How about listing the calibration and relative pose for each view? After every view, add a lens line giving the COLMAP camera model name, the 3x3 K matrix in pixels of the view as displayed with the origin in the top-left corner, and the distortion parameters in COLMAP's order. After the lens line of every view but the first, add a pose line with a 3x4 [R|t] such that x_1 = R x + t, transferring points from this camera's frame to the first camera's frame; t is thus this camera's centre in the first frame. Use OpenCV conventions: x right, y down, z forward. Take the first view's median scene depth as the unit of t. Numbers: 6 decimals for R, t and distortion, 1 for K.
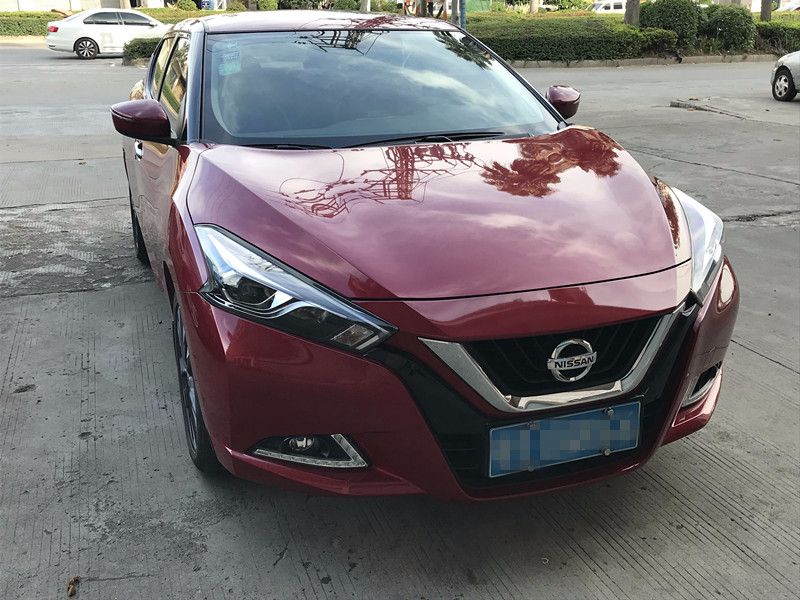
lens RADIAL K [[855.4, 0, 400.0], [0, 855.4, 300.0], [0, 0, 1]] dist [0.008827, -0.000709]
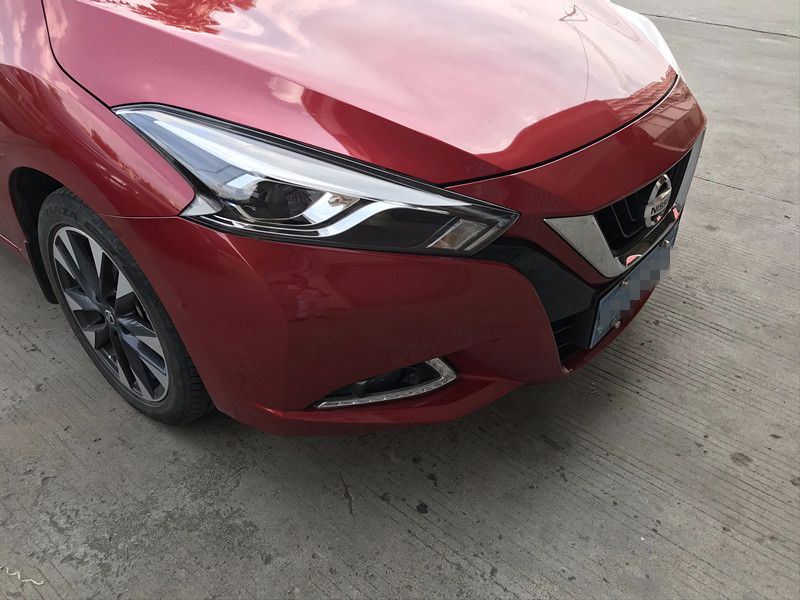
lens RADIAL K [[660.9, 0, 418.6], [0, 660.9, 299.7], [0, 0, 1]] dist [-0.001191, -0.004886]
pose [[0.860158, -0.277526, 0.427911, -0.322230], [0.138284, 0.934470, 0.328090, -0.091541], [-0.490924, -0.223035, 0.842169, 0.492801]]
